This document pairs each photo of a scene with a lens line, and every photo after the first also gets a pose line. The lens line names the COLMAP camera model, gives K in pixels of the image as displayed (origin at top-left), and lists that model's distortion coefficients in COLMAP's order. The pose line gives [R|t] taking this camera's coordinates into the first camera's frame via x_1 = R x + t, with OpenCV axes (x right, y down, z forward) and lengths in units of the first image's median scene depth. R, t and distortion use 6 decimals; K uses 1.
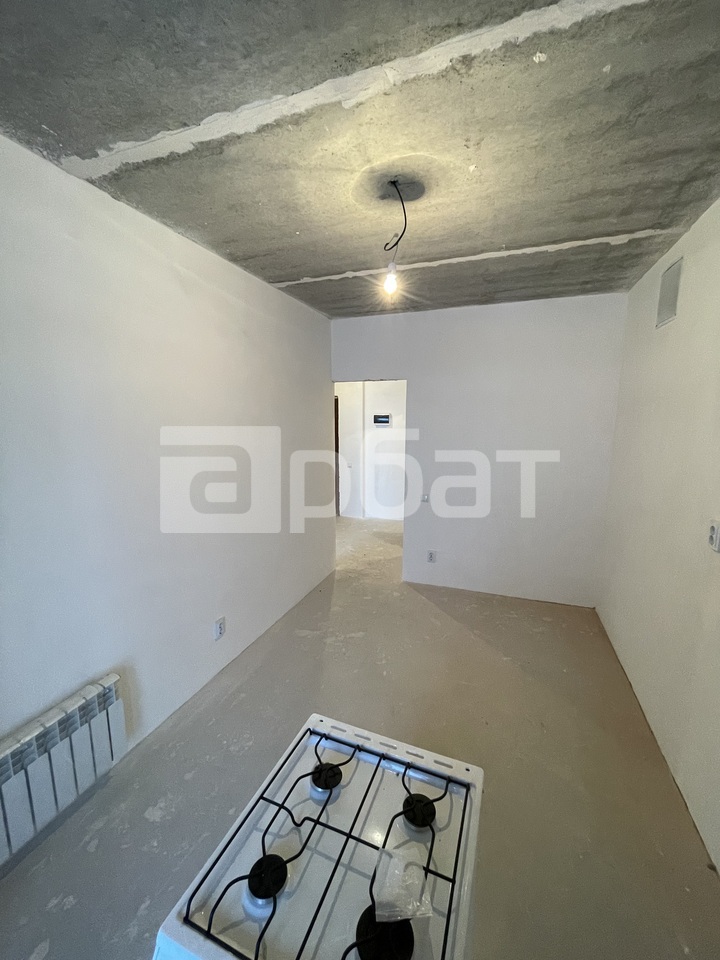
lens RADIAL K [[390.0, 0, 361.0], [0, 390.0, 482.2], [0, 0, 1]] dist [-0.001508, -0.000625]
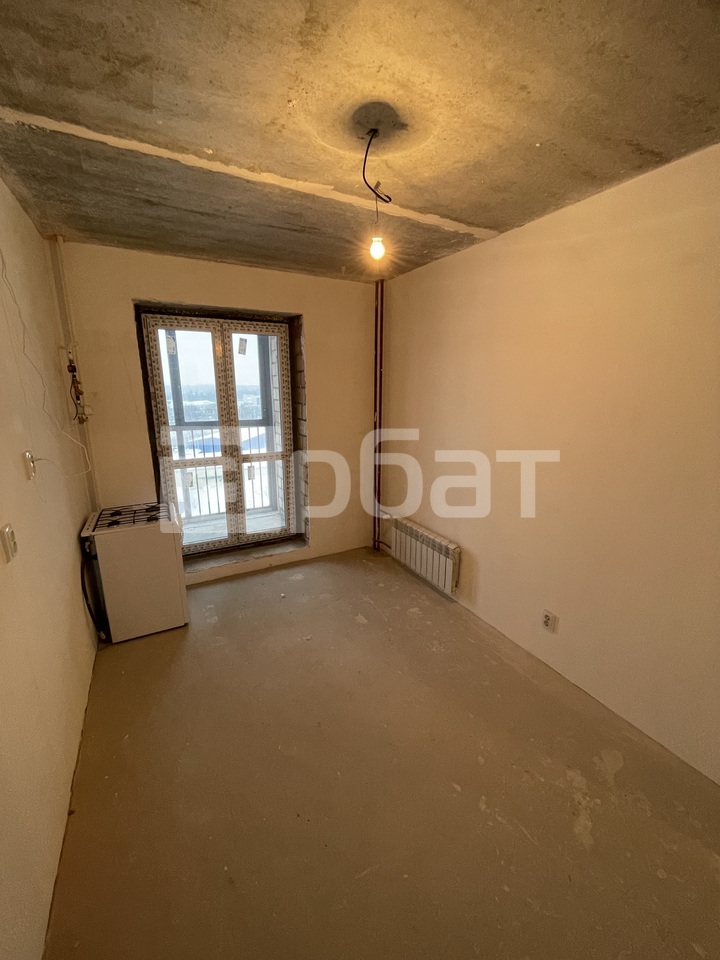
lens RADIAL K [[390.0, 0, 360.9], [0, 390.0, 482.4], [0, 0, 1]] dist [-0.001508, -0.000625]
pose [[-0.666029, 0.178504, -0.724253, 0.845366], [-0.126276, 0.929949, 0.345325, -0.308492], [0.735160, 0.321452, -0.596832, 1.673422]]
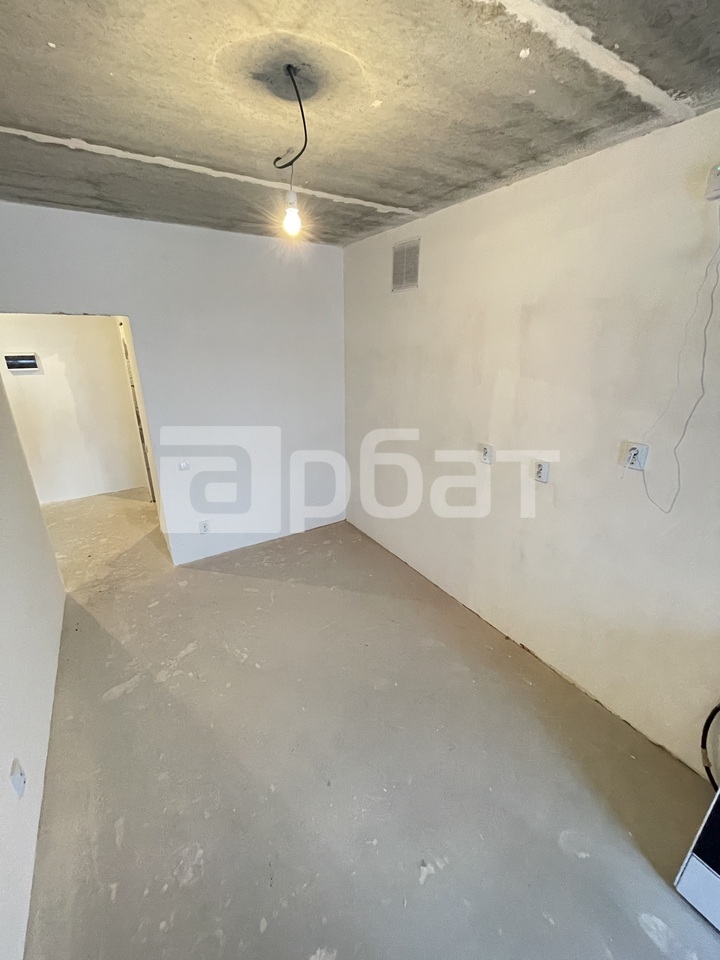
lens RADIAL K [[390.0, 0, 361.2], [0, 390.0, 481.8], [0, 0, 1]] dist [-0.001508, -0.000625]
pose [[0.607060, -0.270970, 0.747030, -0.545238], [0.127473, 0.961099, 0.245030, -0.187183], [-0.784365, -0.053522, 0.617986, 0.393630]]
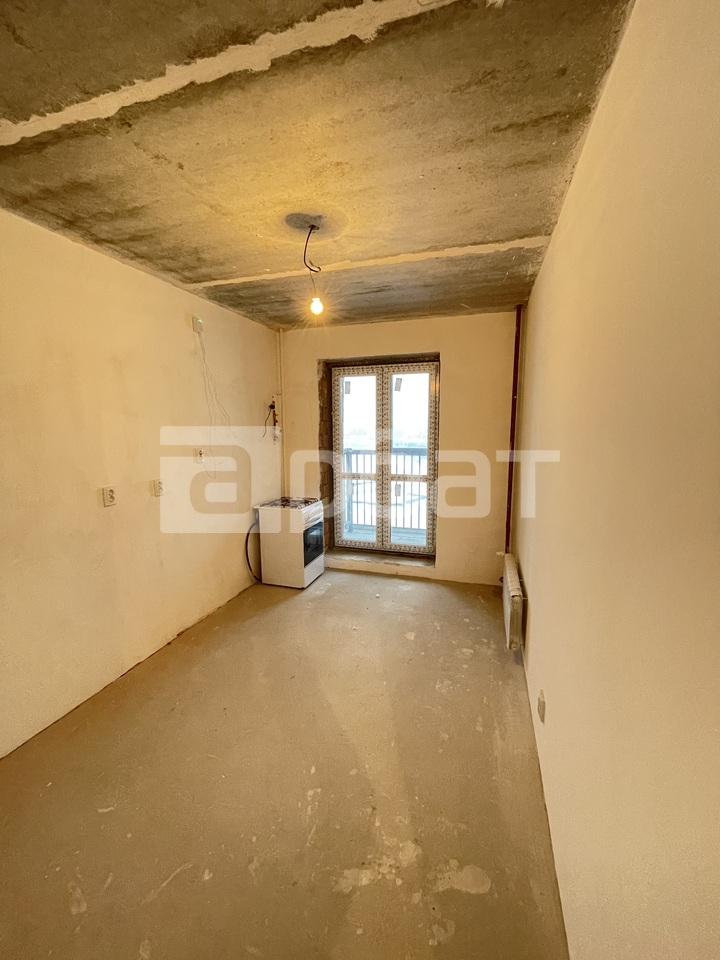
lens RADIAL K [[390.0, 0, 360.4], [0, 390.0, 482.3], [0, 0, 1]] dist [-0.001508, -0.000625]
pose [[-0.999144, 0.010573, -0.039999, -0.004860], [-0.002241, 0.951546, 0.307498, -0.357239], [0.041312, 0.307325, -0.950708, 2.299970]]
